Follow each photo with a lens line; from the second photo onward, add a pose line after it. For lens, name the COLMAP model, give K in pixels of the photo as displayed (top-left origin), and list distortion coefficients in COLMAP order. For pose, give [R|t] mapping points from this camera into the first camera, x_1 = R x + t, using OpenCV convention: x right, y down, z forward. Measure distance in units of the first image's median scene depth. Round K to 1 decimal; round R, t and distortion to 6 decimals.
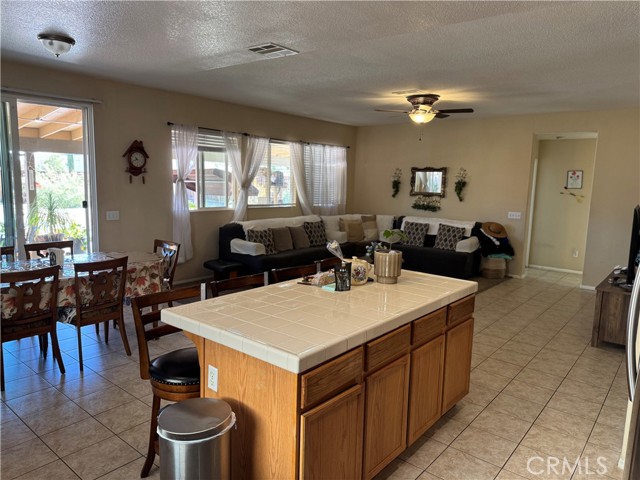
lens RADIAL K [[447.4, 0, 315.7], [0, 447.4, 246.2], [0, 0, 1]] dist [0.047251, -0.049844]
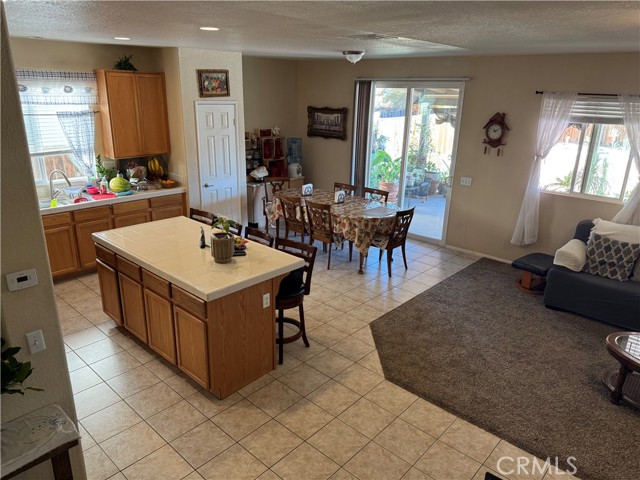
lens RADIAL K [[447.4, 0, 322.5], [0, 447.4, 238.0], [0, 0, 1]] dist [0.047251, -0.049844]
pose [[-0.036850, 0.278680, -0.959677, 0.488678], [-0.175683, 0.943566, 0.280748, -0.134928], [0.983757, 0.178944, 0.014189, 0.473676]]
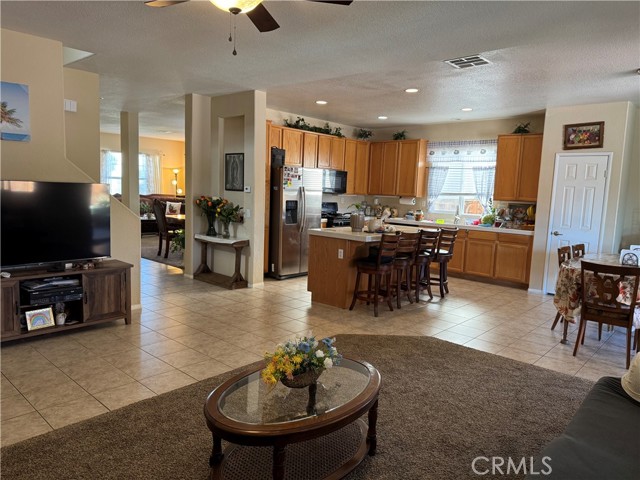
lens RADIAL K [[447.4, 0, 319.6], [0, 447.4, 241.5], [0, 0, 1]] dist [0.047251, -0.049844]
pose [[-0.997045, -0.072772, 0.024594, 0.103516], [-0.063307, 0.959793, 0.273476, -0.145475], [-0.043506, 0.271111, -0.961564, 1.083076]]
